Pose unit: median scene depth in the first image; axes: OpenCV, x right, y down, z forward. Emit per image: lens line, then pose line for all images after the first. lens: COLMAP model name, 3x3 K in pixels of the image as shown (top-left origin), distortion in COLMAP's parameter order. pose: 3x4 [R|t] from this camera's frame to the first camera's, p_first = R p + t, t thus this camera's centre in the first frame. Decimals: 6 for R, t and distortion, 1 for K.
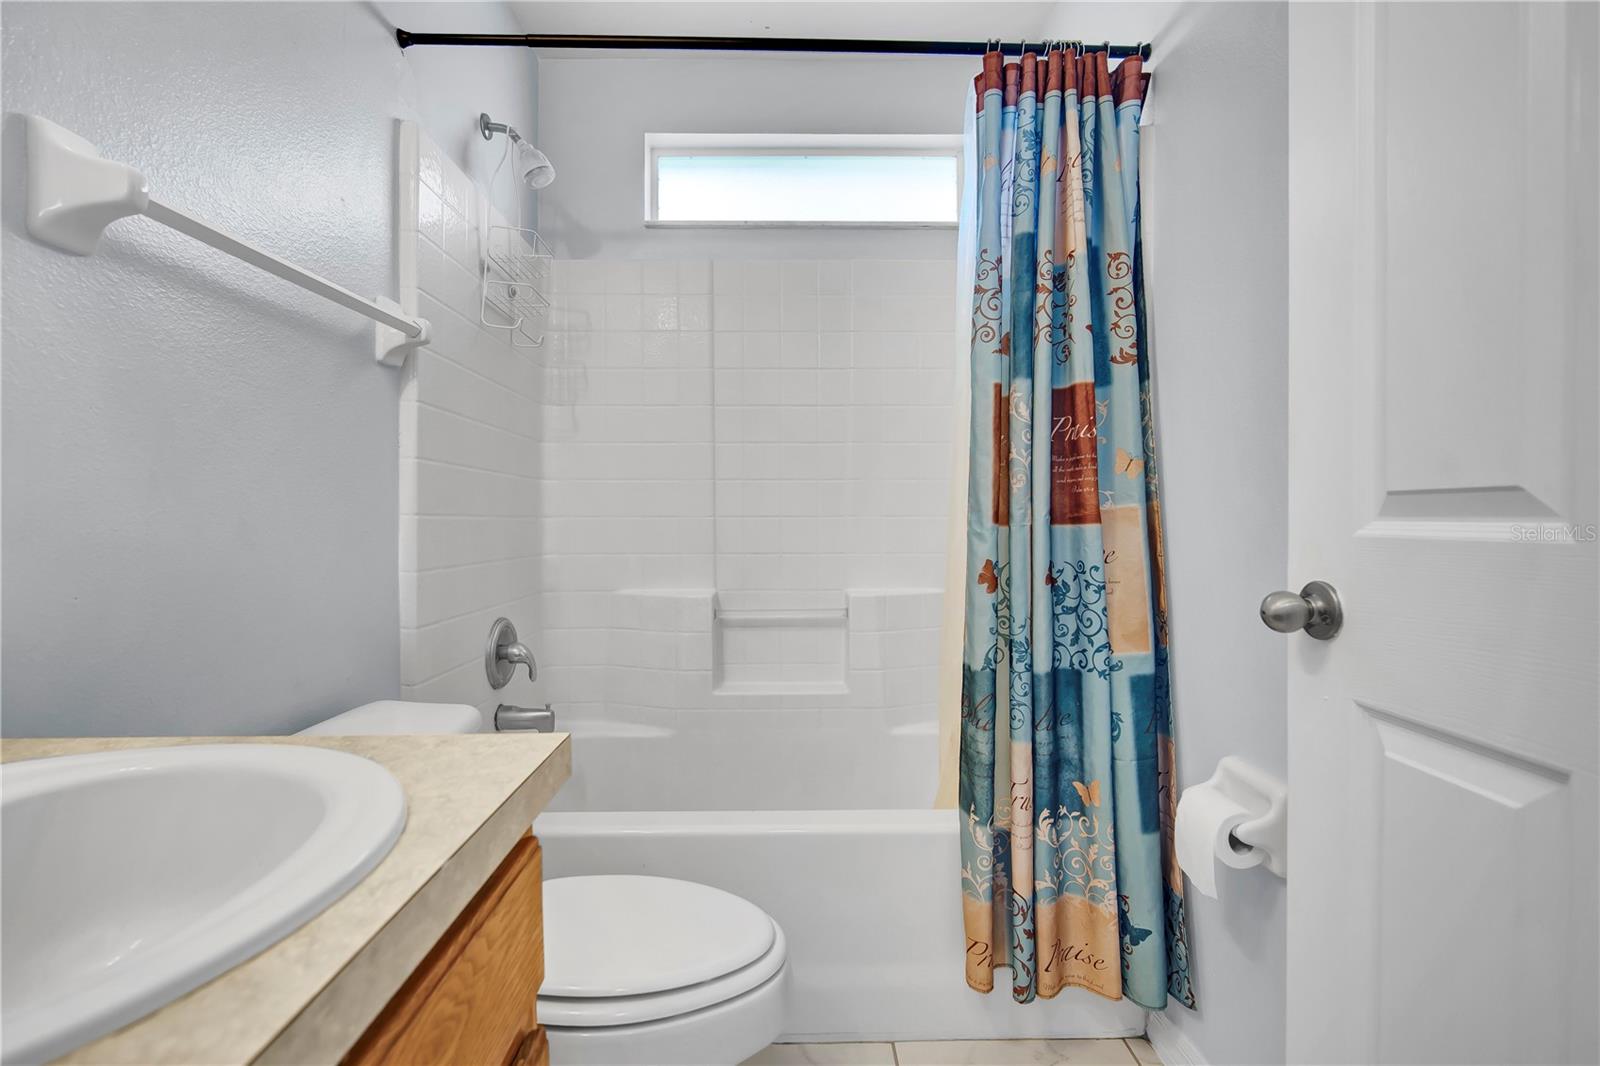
lens RADIAL K [[715.4, 0, 795.8], [0, 715.4, 535.2], [0, 0, 1]] dist [-0.008488, 0.000011]
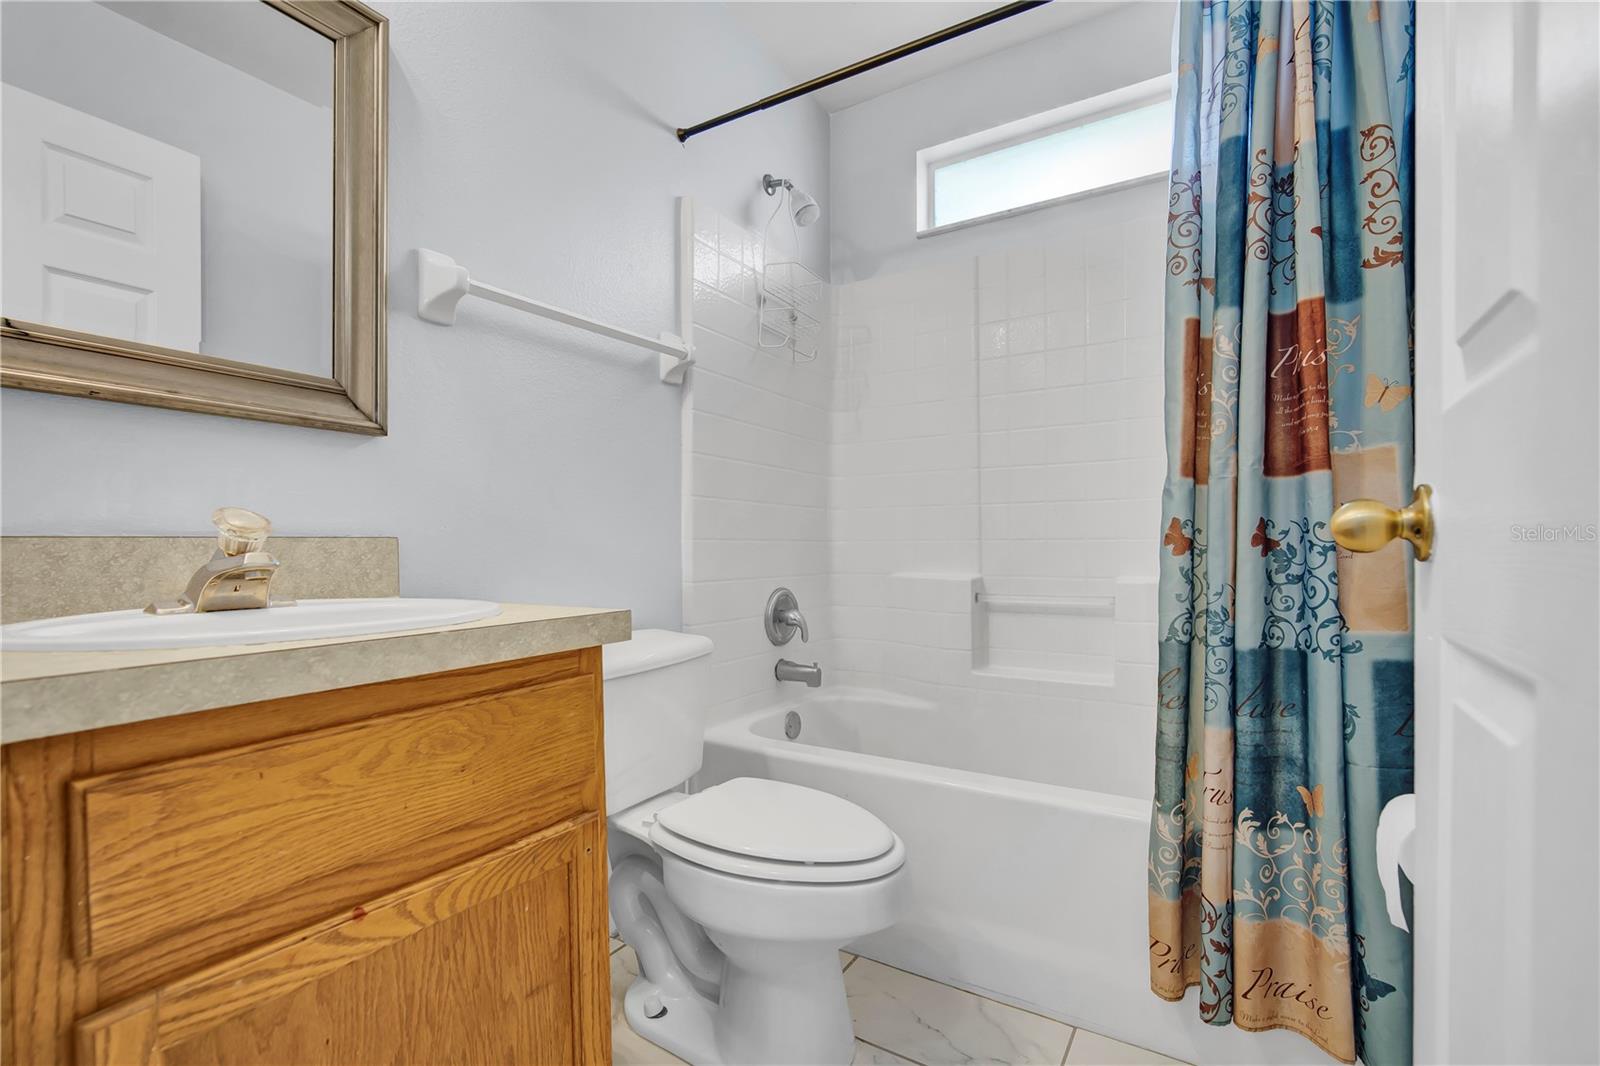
lens RADIAL K [[699.7, 0, 803.9], [0, 699.7, 564.3], [0, 0, 1]] dist [-0.004921, -0.000231]
pose [[0.848733, 0.011277, -0.528701, 0.333868], [-0.007145, 0.999926, 0.009859, 0.085866], [0.528773, -0.004590, 0.848751, 0.011839]]
